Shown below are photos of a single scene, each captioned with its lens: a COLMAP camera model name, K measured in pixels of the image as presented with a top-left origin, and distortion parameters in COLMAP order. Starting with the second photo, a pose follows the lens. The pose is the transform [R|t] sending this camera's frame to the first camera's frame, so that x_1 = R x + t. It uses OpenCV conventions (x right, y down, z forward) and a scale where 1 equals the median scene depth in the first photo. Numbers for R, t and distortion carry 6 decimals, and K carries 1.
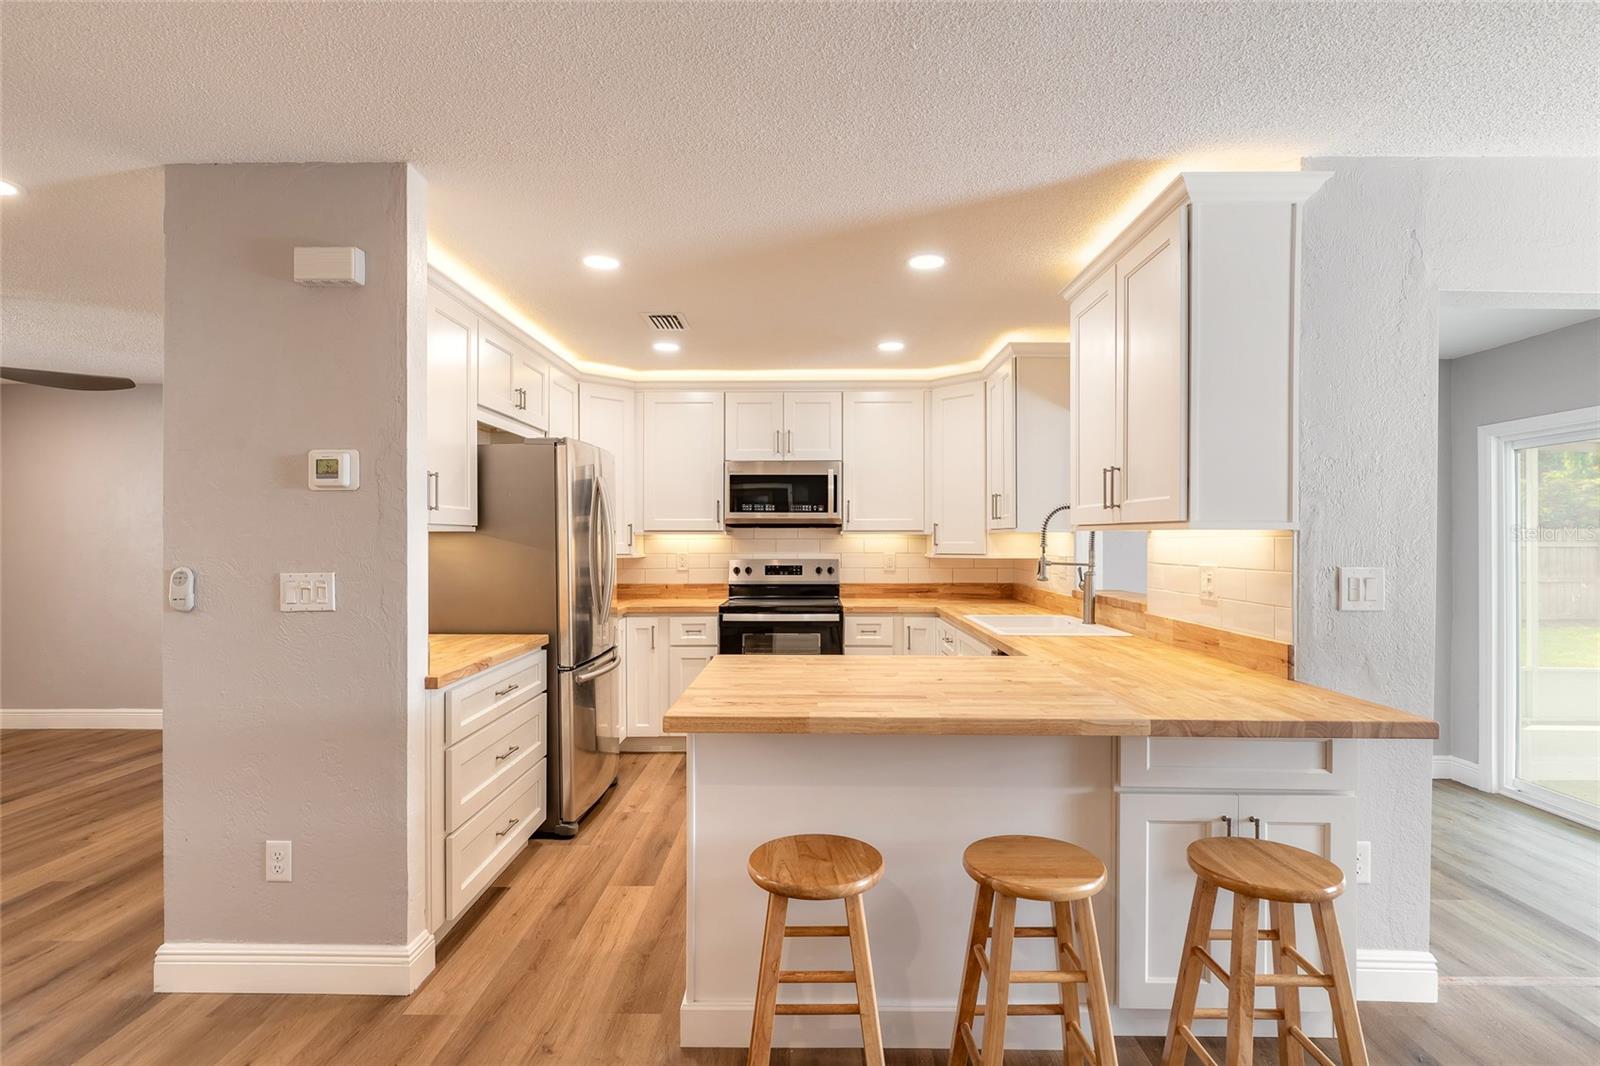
lens RADIAL K [[791.2, 0, 796.2], [0, 791.2, 538.8], [0, 0, 1]] dist [0.000865, -0.000060]
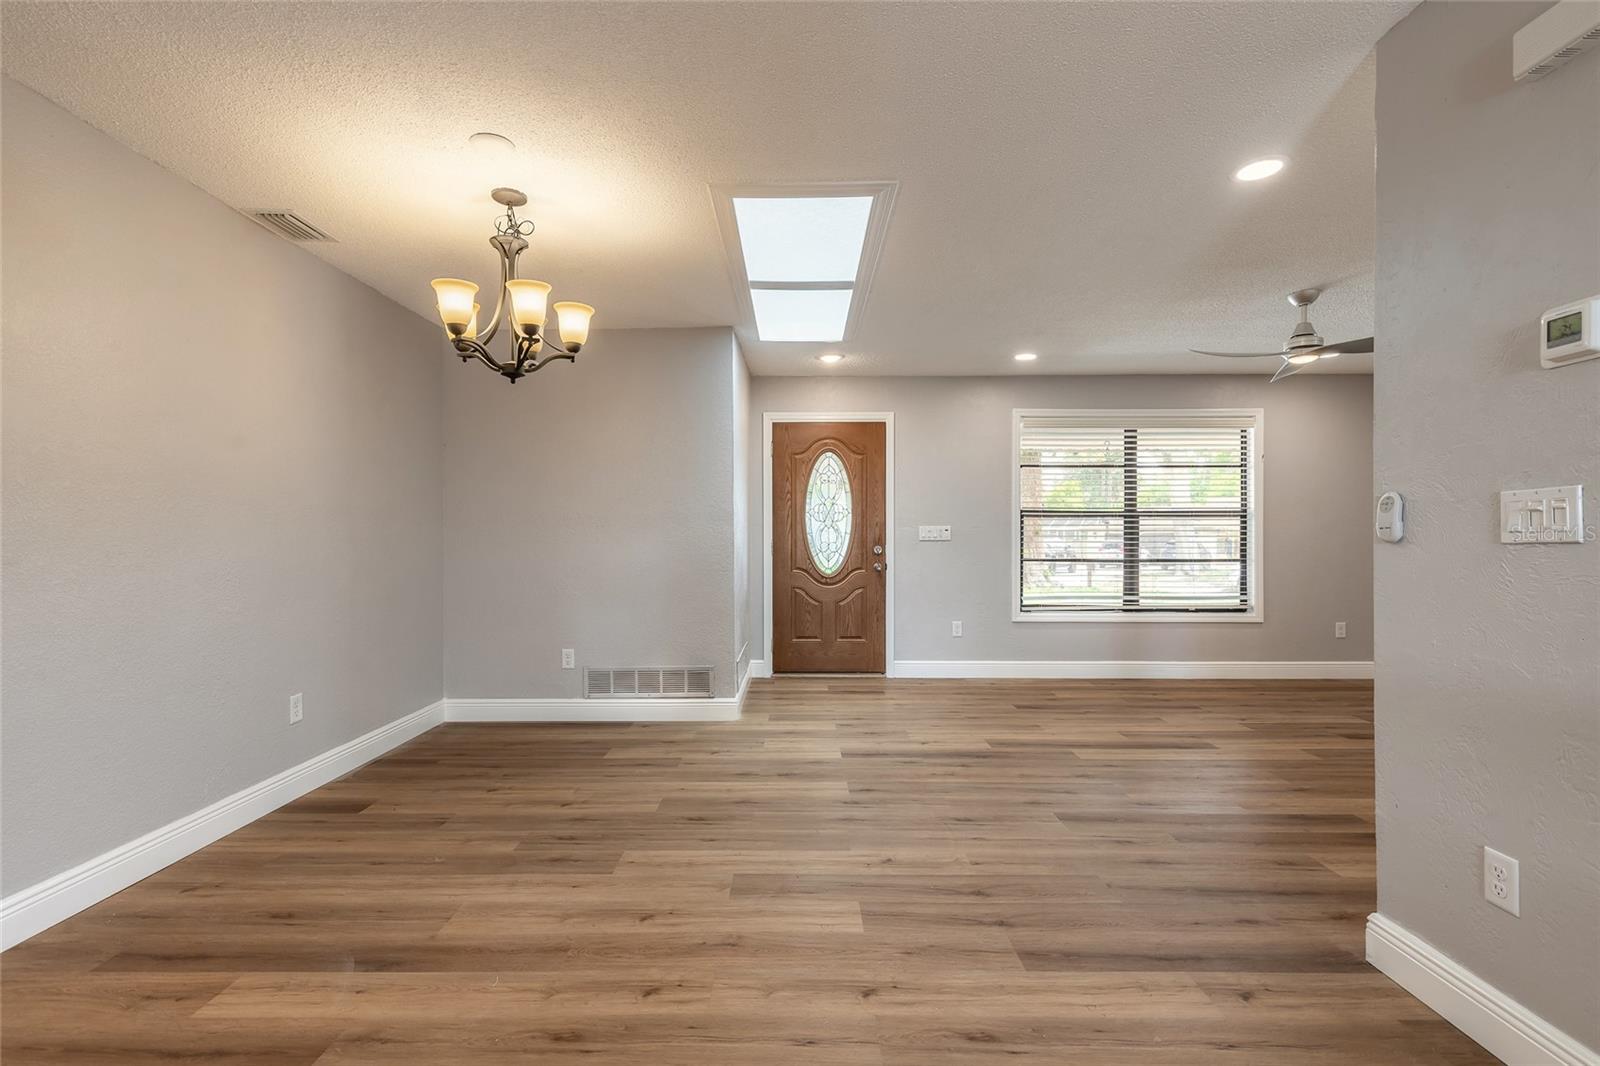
lens RADIAL K [[725.3, 0, 796.7], [0, 725.3, 537.9], [0, 0, 1]] dist [0.009853, -0.001415]
pose [[0.014389, 0.000232, -0.999896, 0.012553], [0.003574, 0.999994, 0.000284, 0.052774], [0.999890, -0.003578, 0.014388, 0.208555]]
